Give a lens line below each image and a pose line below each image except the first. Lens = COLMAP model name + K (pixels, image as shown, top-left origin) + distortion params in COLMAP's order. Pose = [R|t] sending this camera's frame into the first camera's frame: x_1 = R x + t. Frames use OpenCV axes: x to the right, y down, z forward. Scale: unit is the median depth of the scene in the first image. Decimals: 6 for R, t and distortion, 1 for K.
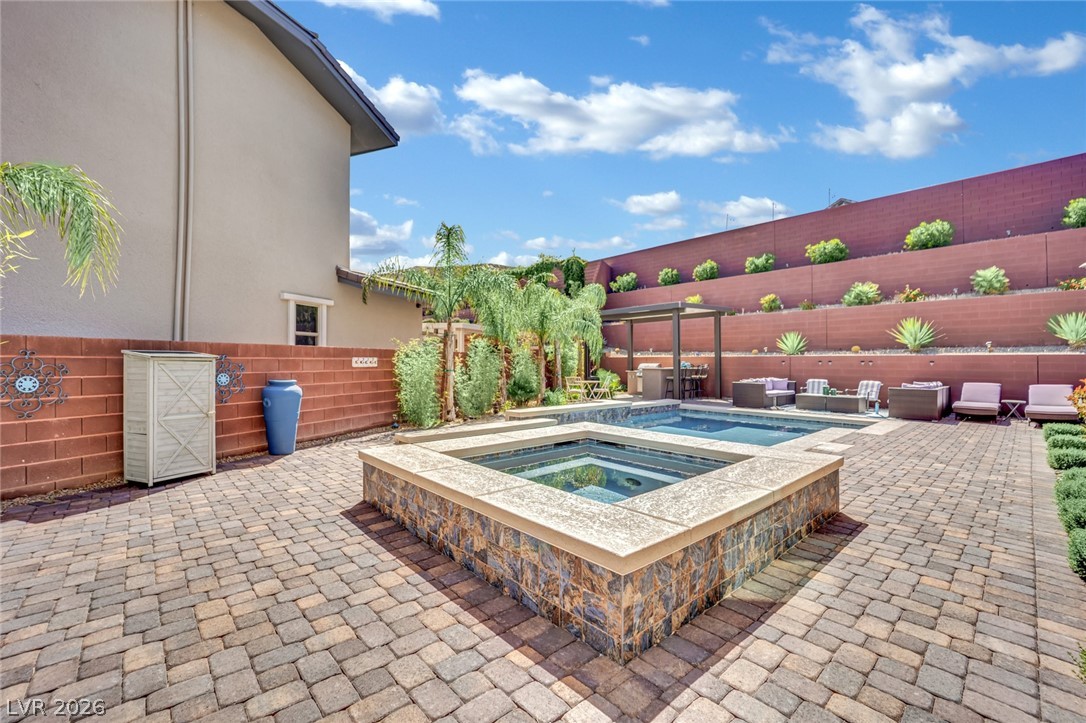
lens RADIAL K [[455.1, 0, 544.2], [0, 455.1, 357.6], [0, 0, 1]] dist [-0.020433, 0.000567]
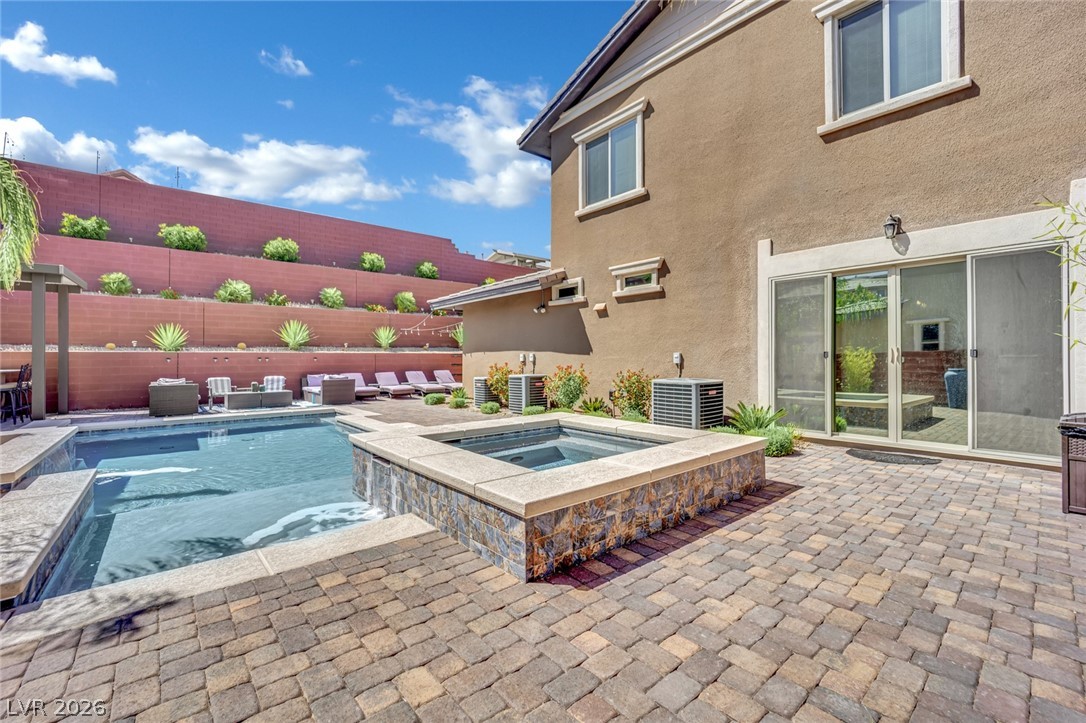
lens RADIAL K [[455.1, 0, 544.2], [0, 455.1, 357.6], [0, 0, 1]] dist [-0.020433, 0.000567]
pose [[0.026329, -0.000227, 0.999653, -0.295881], [-0.004608, 0.999989, 0.000349, 0.003857], [-0.999643, -0.004615, 0.026327, 0.283227]]
